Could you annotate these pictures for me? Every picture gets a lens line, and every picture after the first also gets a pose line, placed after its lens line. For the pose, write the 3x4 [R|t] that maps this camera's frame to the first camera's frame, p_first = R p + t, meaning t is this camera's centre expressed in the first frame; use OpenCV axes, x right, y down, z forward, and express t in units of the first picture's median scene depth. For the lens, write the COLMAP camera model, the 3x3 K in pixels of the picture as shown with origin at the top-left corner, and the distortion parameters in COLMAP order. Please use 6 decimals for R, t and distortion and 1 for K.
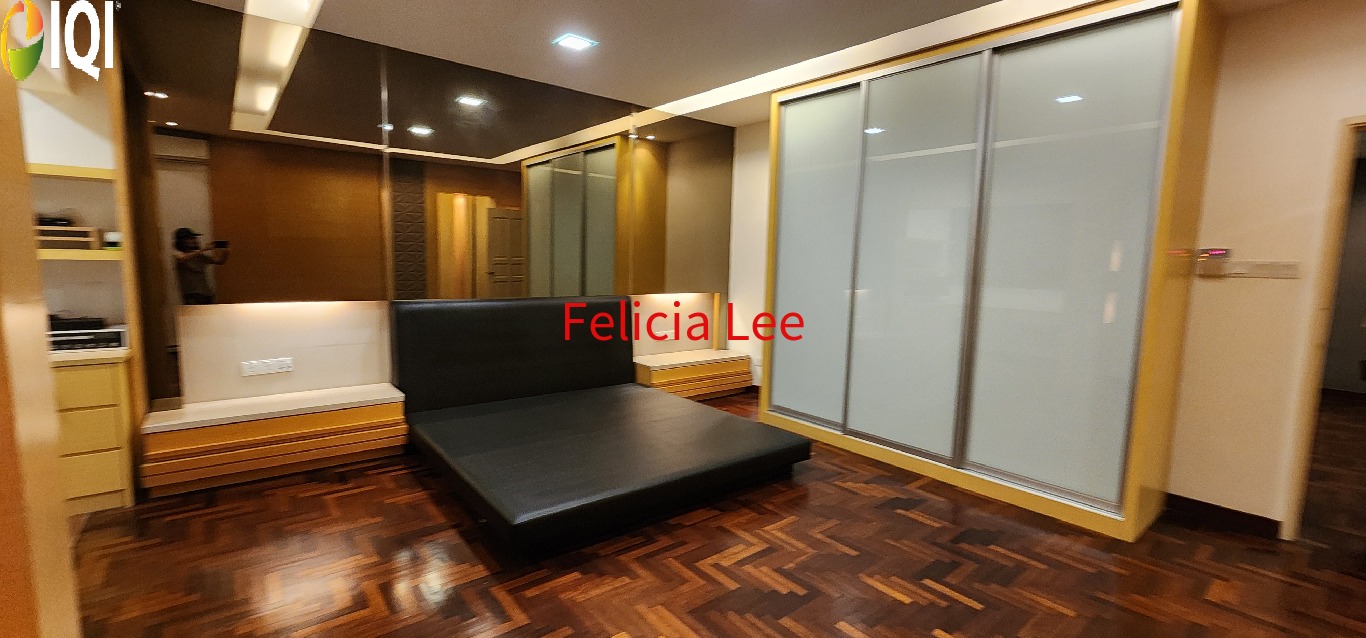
lens RADIAL K [[566.3, 0, 683.0], [0, 566.3, 319.0], [0, 0, 1]] dist [-0.000601, -0.000113]
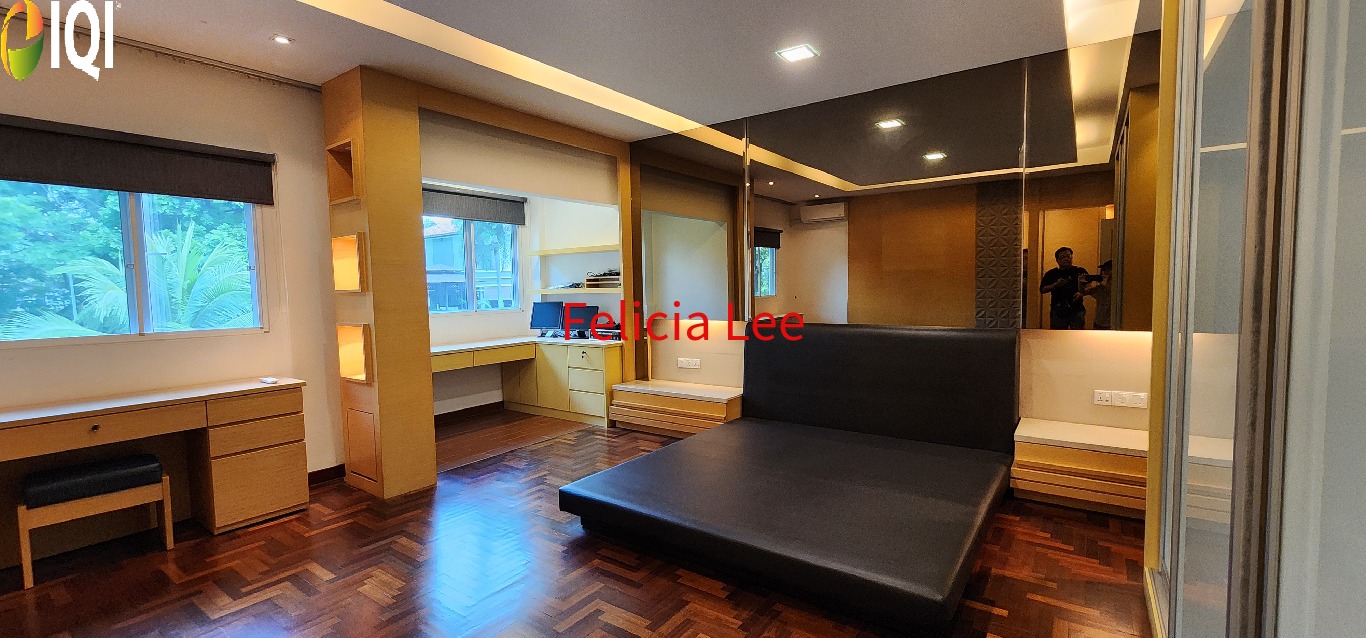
lens RADIAL K [[566.3, 0, 683.0], [0, 566.3, 319.0], [0, 0, 1]] dist [-0.000601, -0.000113]
pose [[0.260579, 0.023056, -0.965177, 0.782494], [-0.079064, 0.996866, 0.002468, -0.037584], [0.962210, 0.075668, 0.261585, 0.699654]]
